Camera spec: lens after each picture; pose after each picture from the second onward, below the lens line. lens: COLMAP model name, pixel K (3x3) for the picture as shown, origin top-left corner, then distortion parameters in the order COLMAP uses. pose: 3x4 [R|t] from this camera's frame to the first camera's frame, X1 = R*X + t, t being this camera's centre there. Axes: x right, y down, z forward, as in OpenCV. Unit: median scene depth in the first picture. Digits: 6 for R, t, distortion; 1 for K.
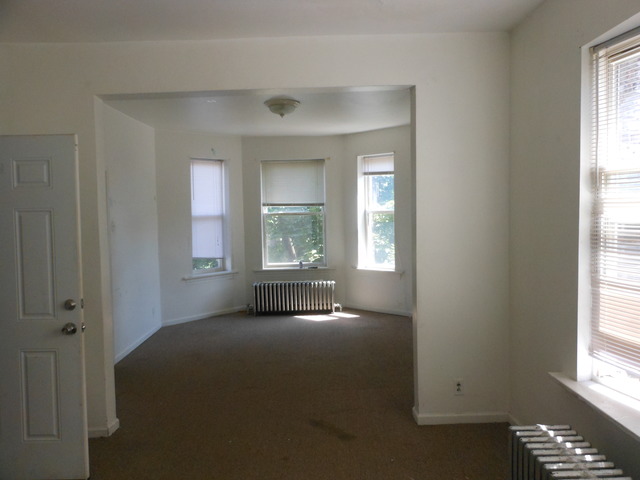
lens RADIAL K [[506.9, 0, 318.6], [0, 506.9, 226.6], [0, 0, 1]] dist [-0.006510, 0.002208]
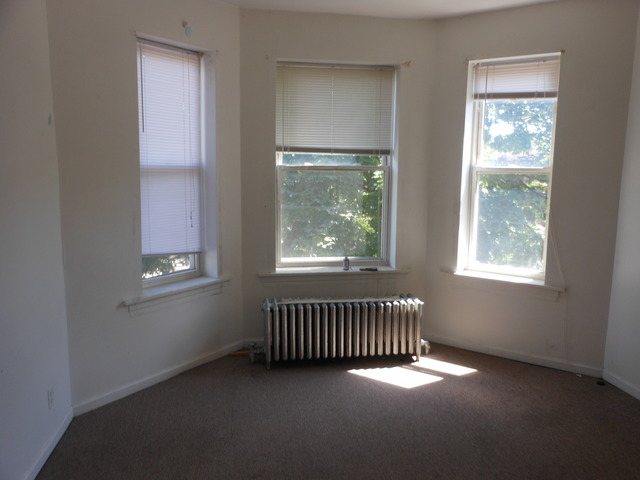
lens RADIAL K [[506.9, 0, 318.6], [0, 506.9, 226.6], [0, 0, 1]] dist [-0.006510, 0.002208]
pose [[0.988107, 0.013404, 0.153185, -0.151319], [-0.027722, 0.995399, 0.091715, -0.012812], [-0.151251, -0.094870, 0.983932, 0.491876]]
